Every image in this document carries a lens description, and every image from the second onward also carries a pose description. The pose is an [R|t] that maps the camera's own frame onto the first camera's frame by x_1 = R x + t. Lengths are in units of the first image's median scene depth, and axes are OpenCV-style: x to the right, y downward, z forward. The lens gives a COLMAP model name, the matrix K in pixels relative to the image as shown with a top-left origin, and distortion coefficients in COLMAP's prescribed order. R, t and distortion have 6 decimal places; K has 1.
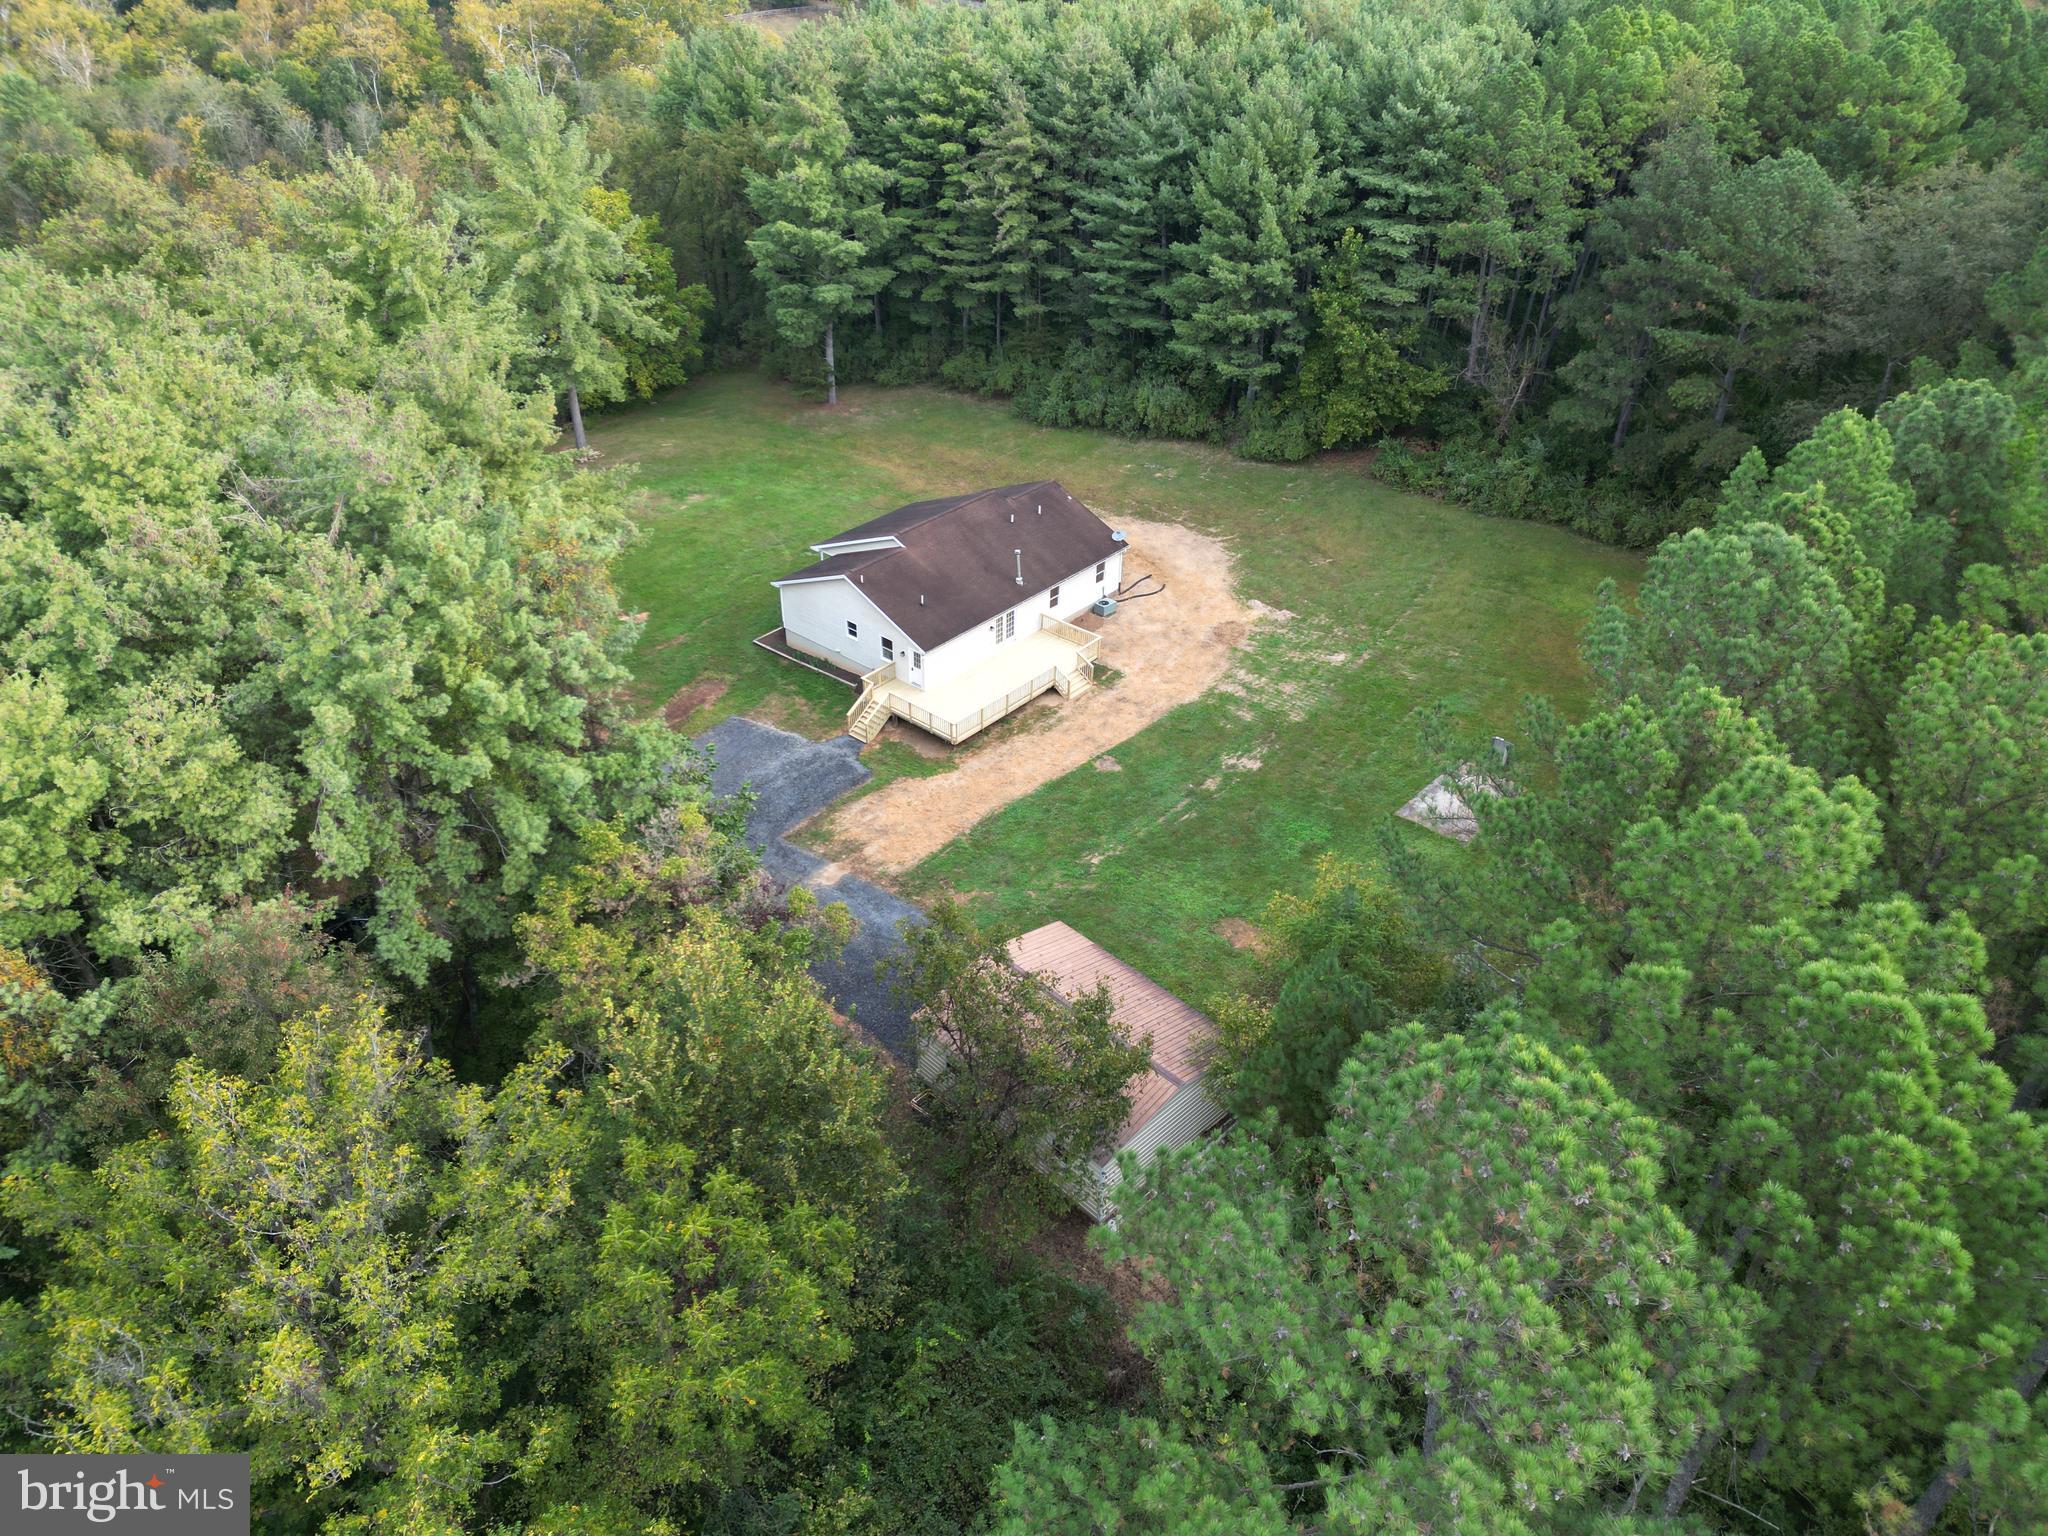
lens RADIAL K [[1428.8, 0, 1019.5], [0, 1428.8, 773.7], [0, 0, 1]] dist [0.054192, -0.021164]
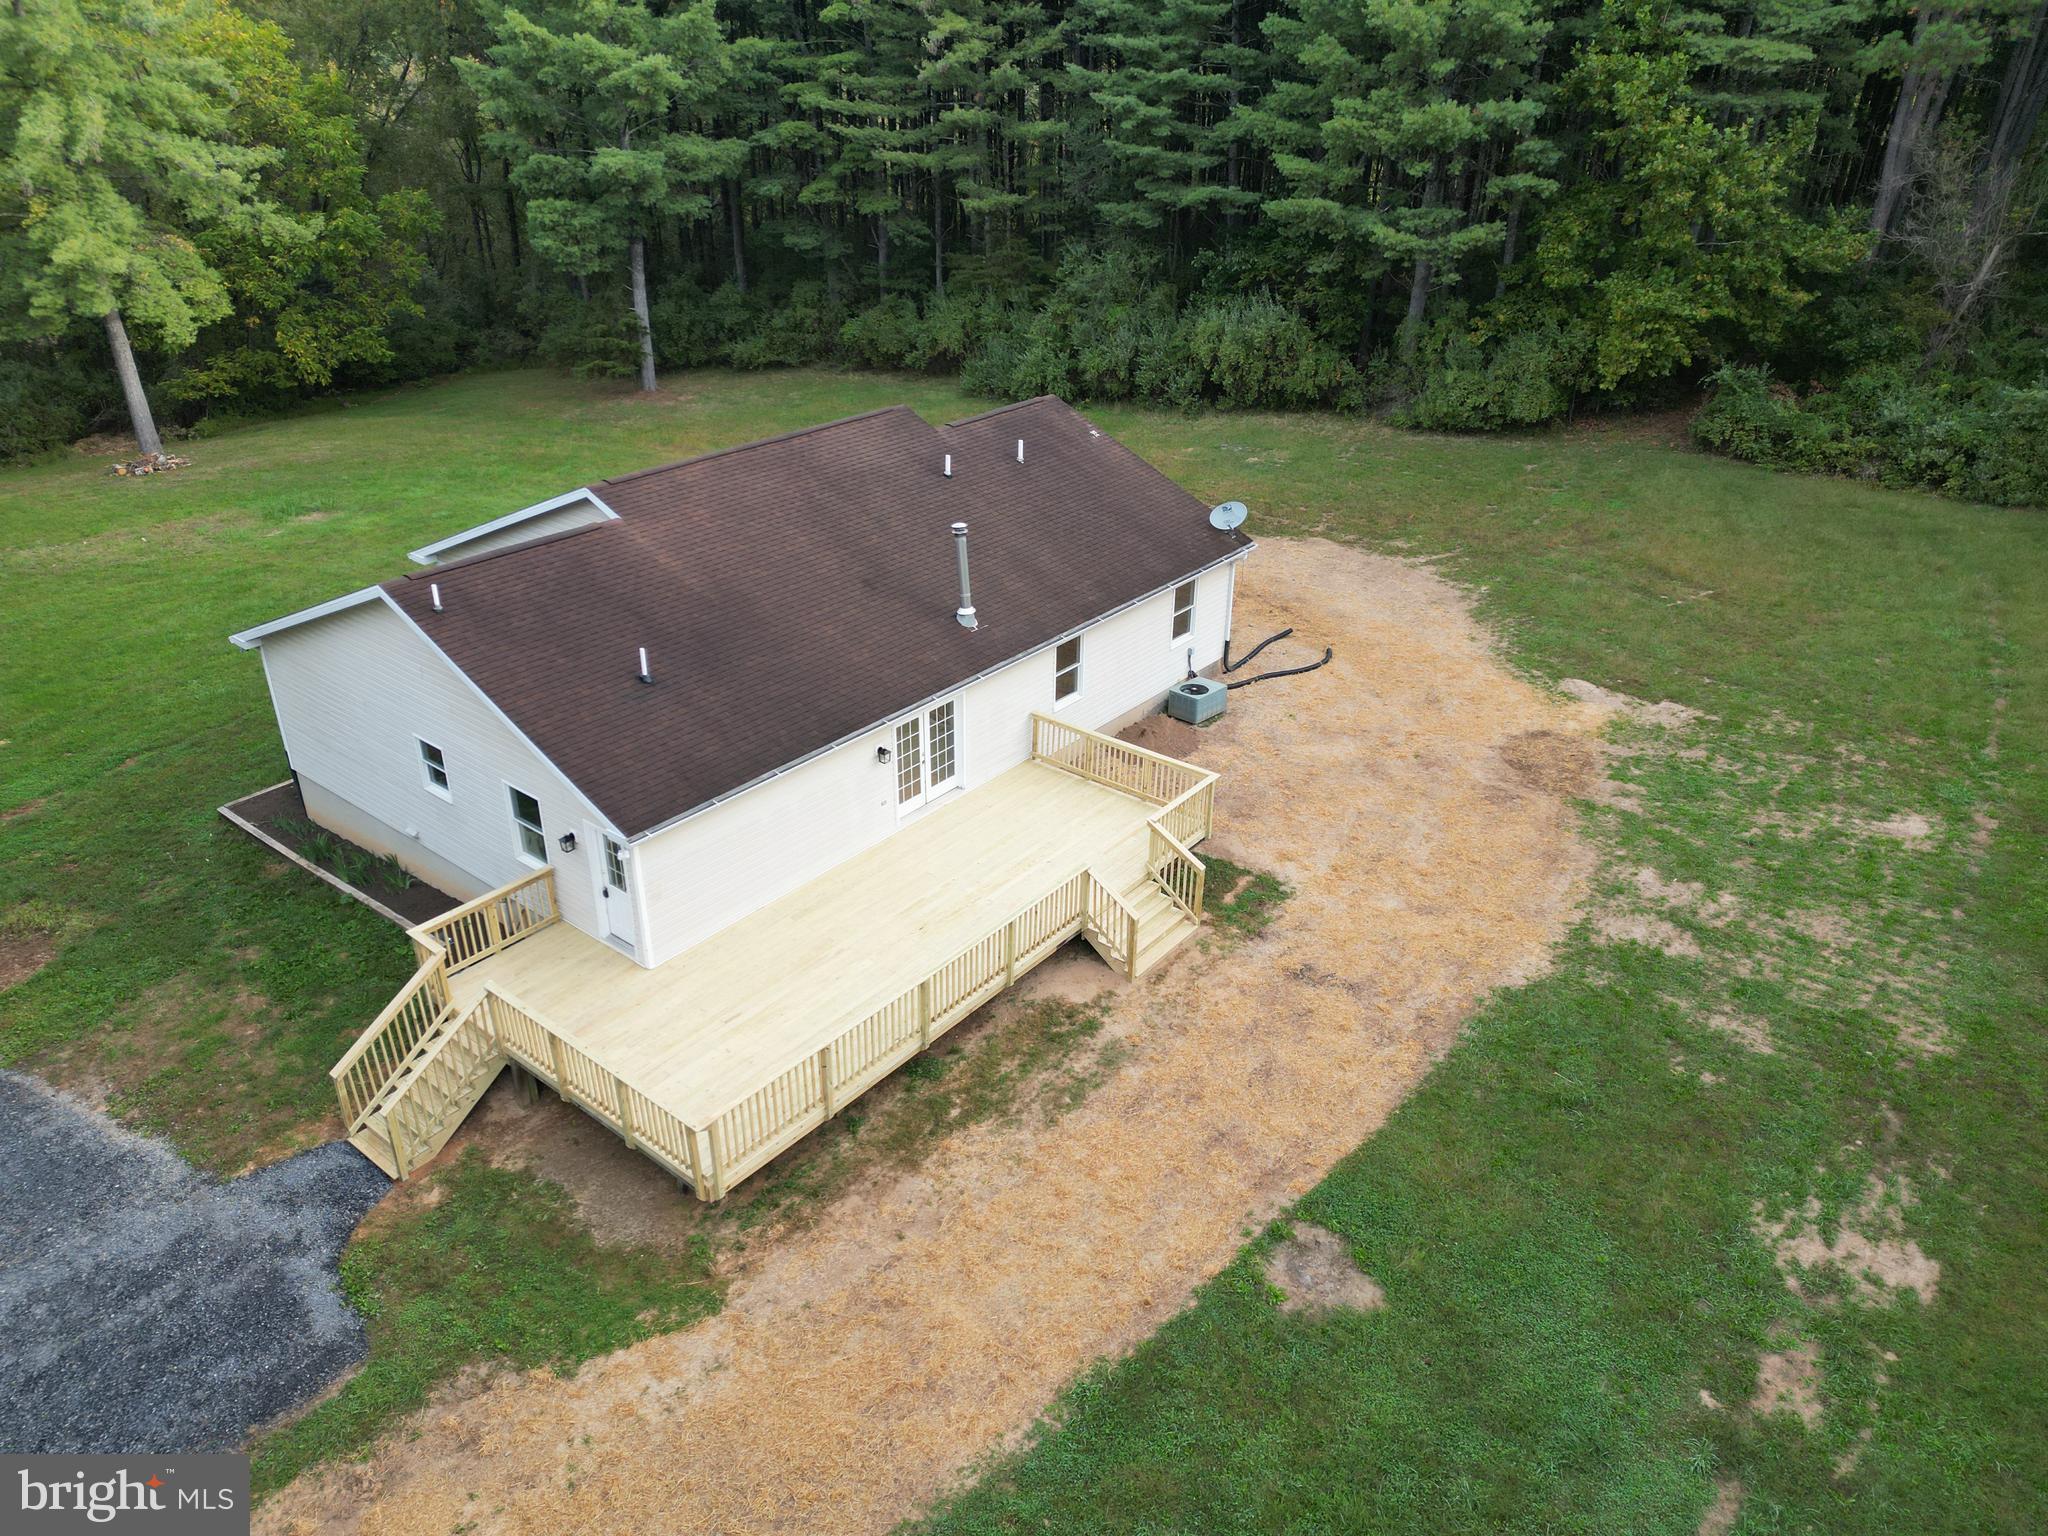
lens RADIAL K [[1428.8, 0, 1018.4], [0, 1428.8, 750.5], [0, 0, 1]] dist [0.054192, -0.021164]
pose [[0.999676, -0.017533, 0.018466, 0.005000], [0.019730, 0.991777, -0.126446, -0.057246], [-0.016098, 0.126770, 0.991802, 0.635507]]
